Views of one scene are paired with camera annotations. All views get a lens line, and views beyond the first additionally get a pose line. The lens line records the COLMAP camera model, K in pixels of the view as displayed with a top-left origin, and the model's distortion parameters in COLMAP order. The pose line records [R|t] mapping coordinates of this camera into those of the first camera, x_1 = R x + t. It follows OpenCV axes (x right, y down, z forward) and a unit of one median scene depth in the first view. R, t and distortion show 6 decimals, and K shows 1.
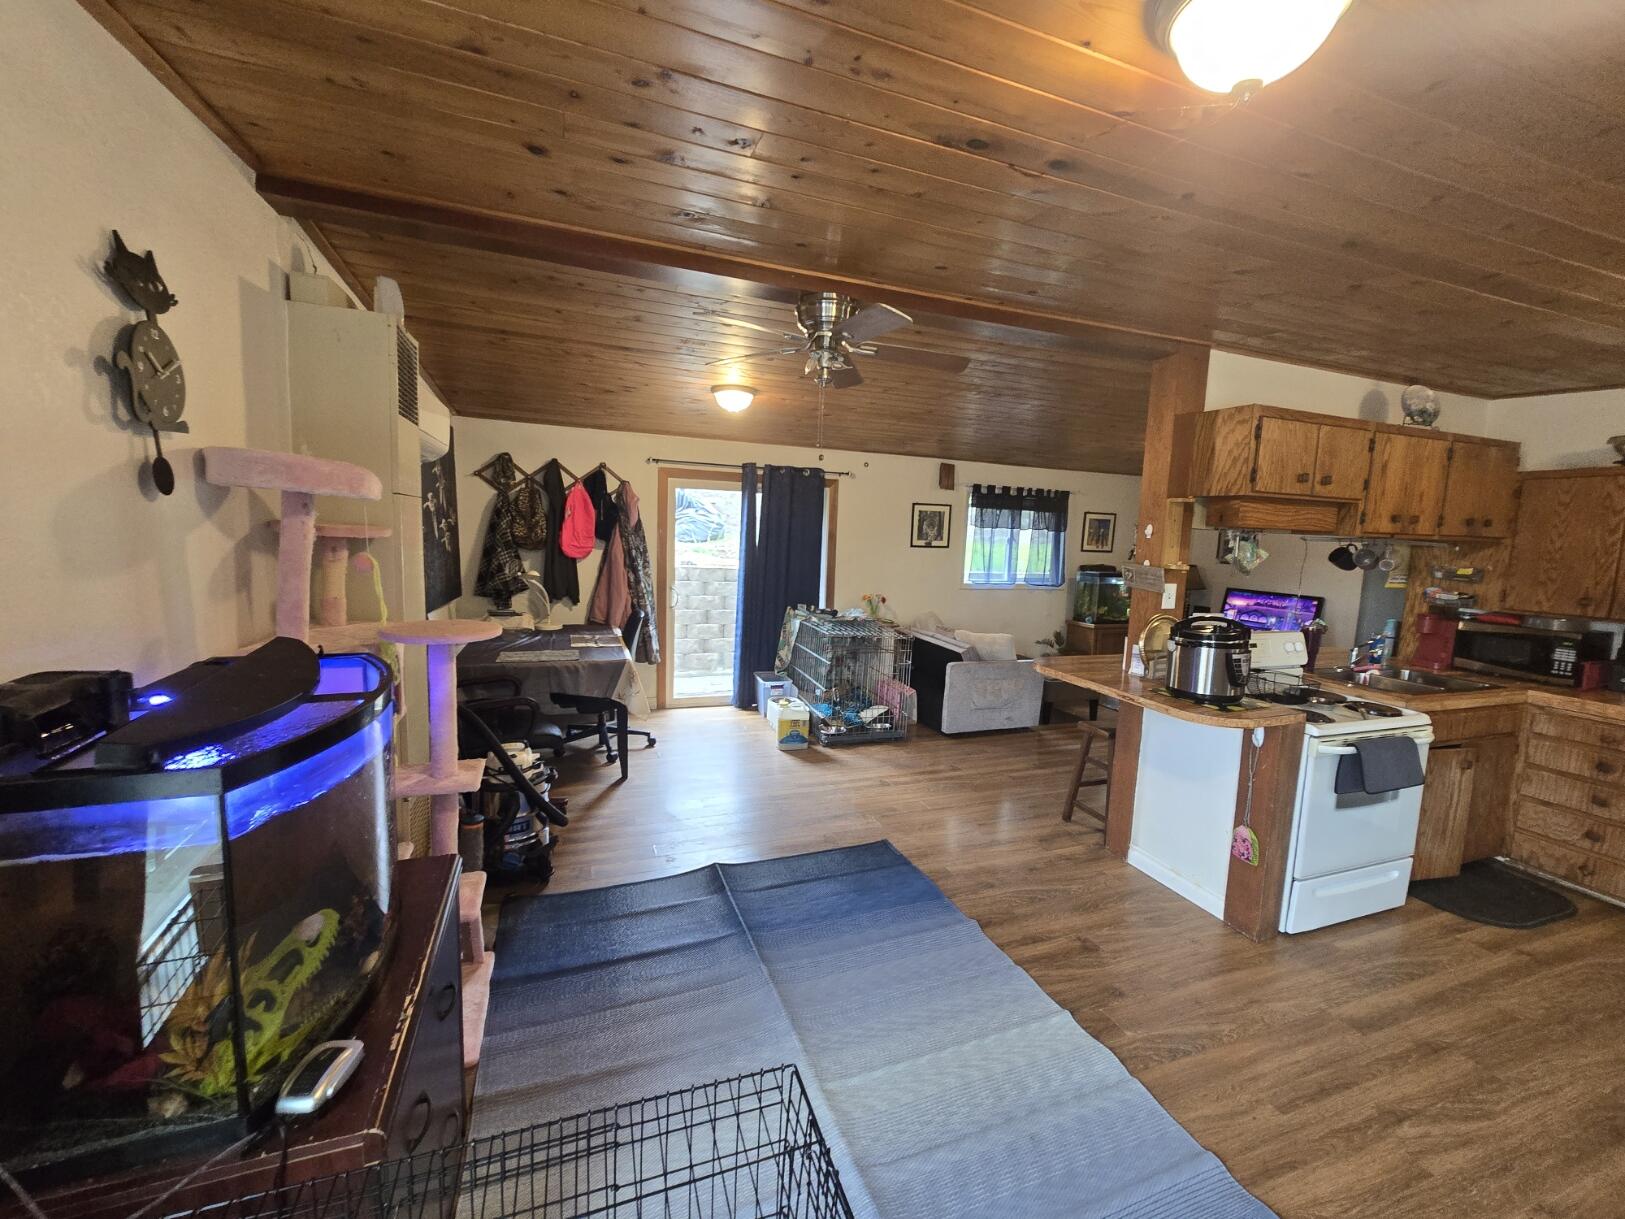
lens RADIAL K [[678.4, 0, 812.5], [0, 678.4, 609.5], [0, 0, 1]] dist [-0.000318, -0.000028]
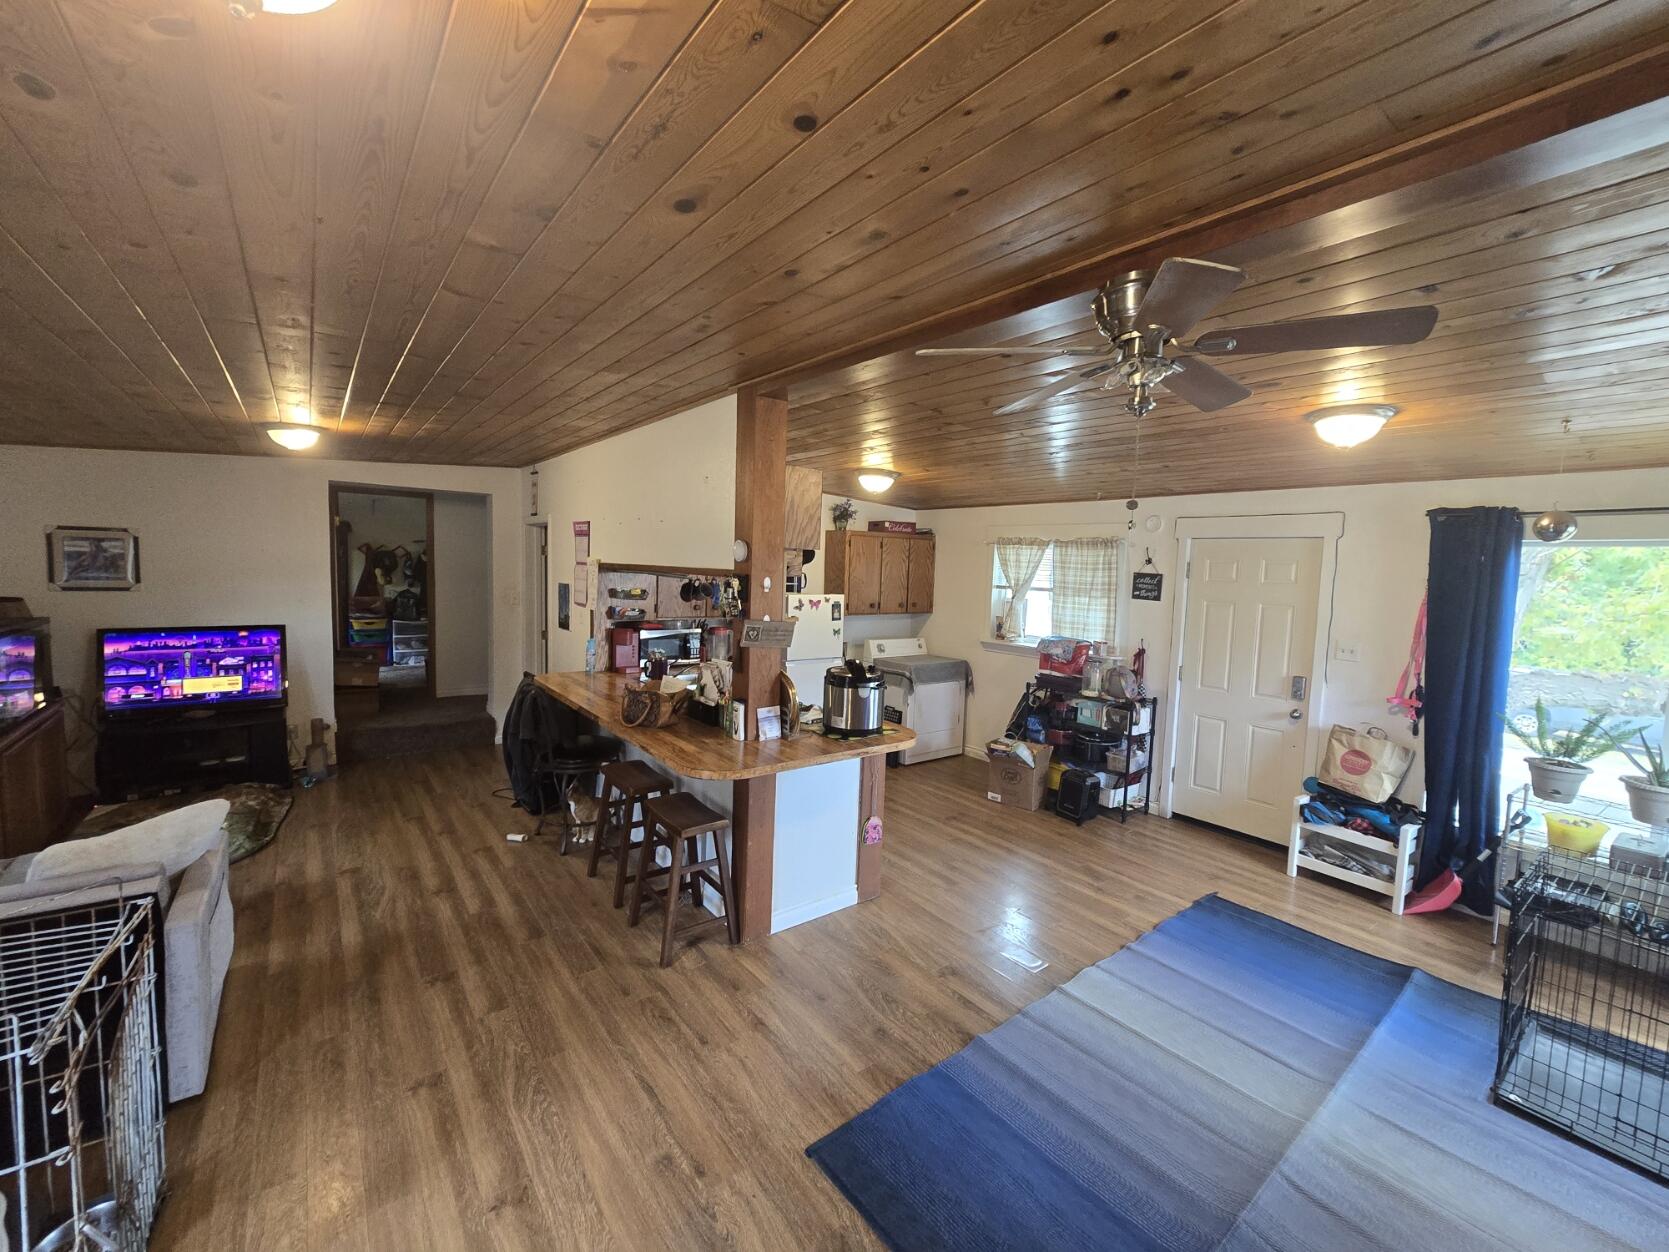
lens RADIAL K [[675.3, 0, 834.5], [0, 675.3, 626.0], [0, 0, 1]] dist [0.001068, 0.000069]
pose [[-0.296374, -0.141464, 0.944537, -0.206122], [0.072785, 0.982748, 0.170026, -0.105836], [-0.952295, 0.119139, -0.280964, 0.593059]]
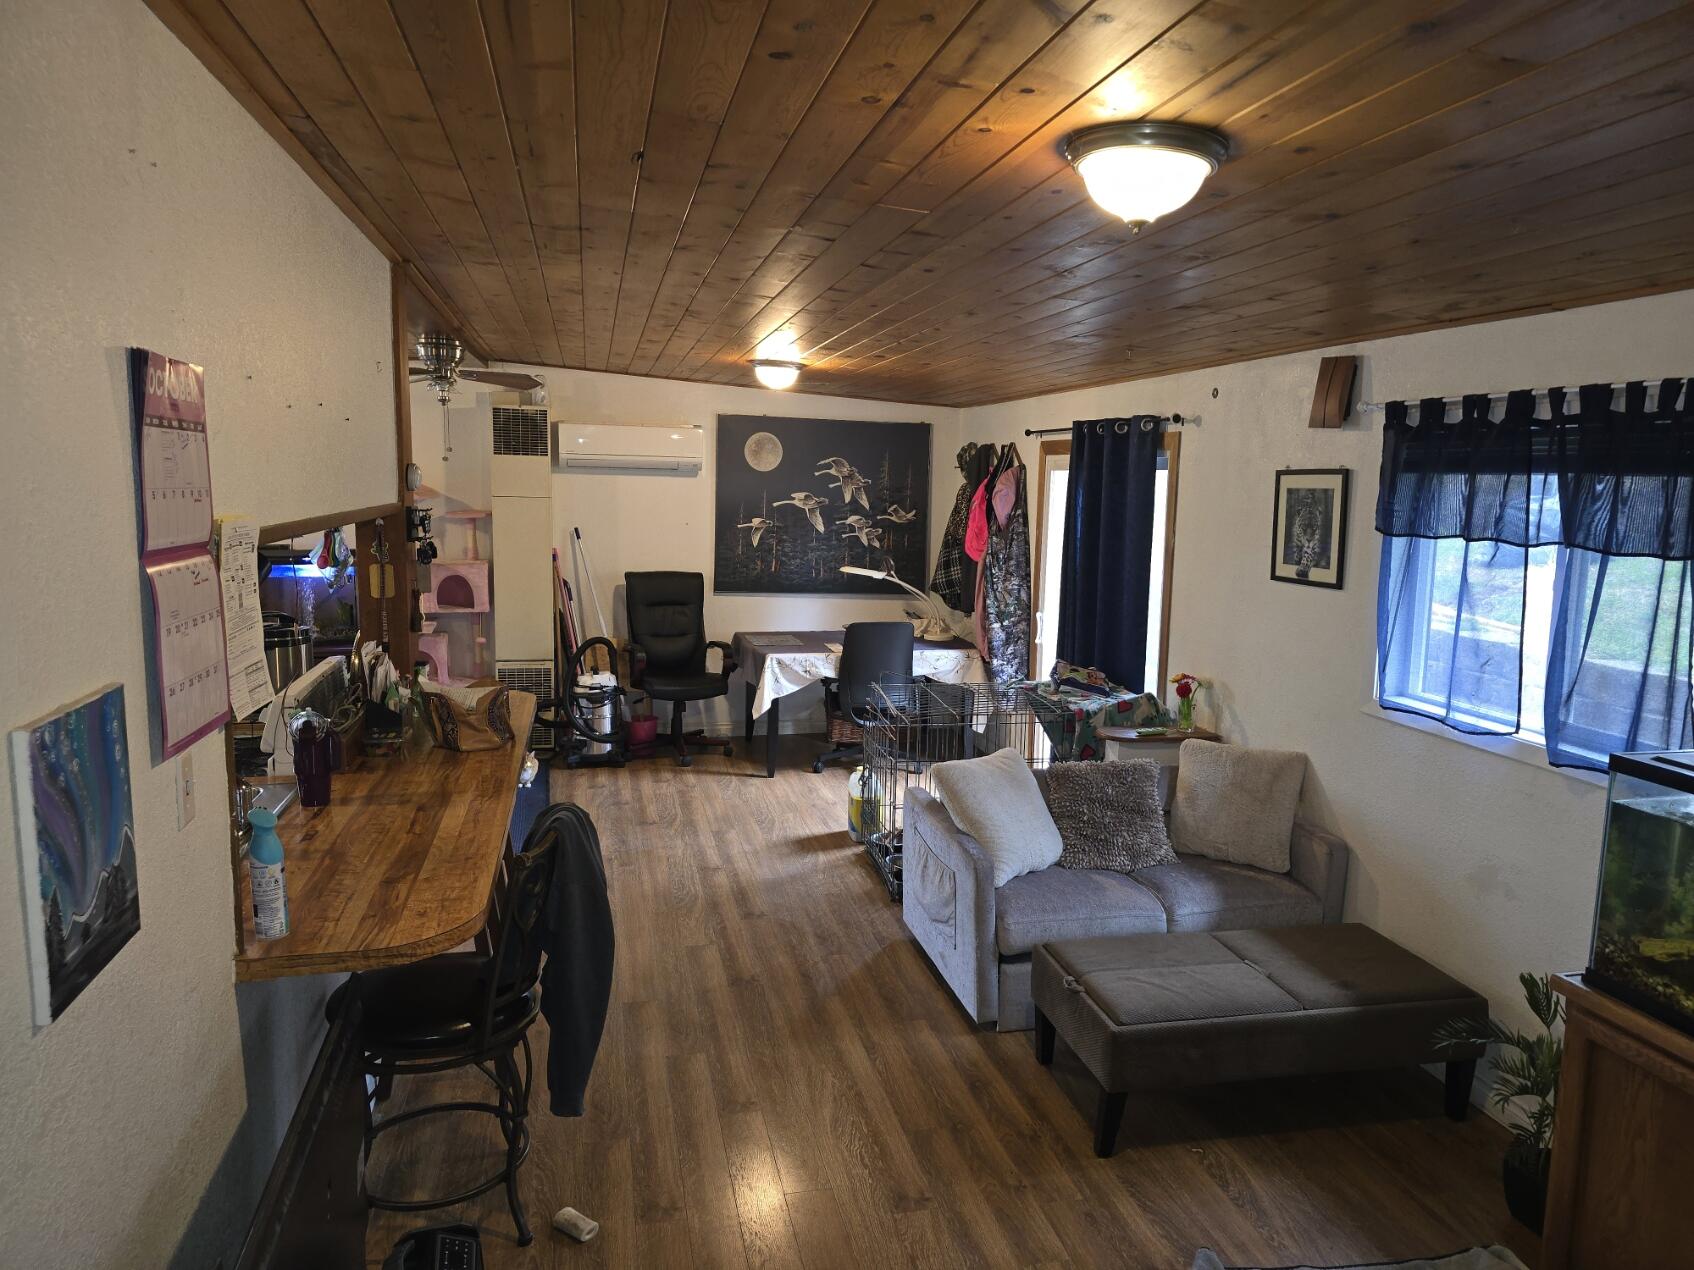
lens RADIAL K [[1104.6, 0, 847.0], [0, 1104.6, 635.0], [0, 0, 1]] dist [-0.003359, -0.001853]
pose [[-0.132624, 0.099317, -0.986178, 0.831689], [-0.136646, 0.983634, 0.117437, -0.102942], [0.981702, 0.150332, -0.116882, 0.838206]]
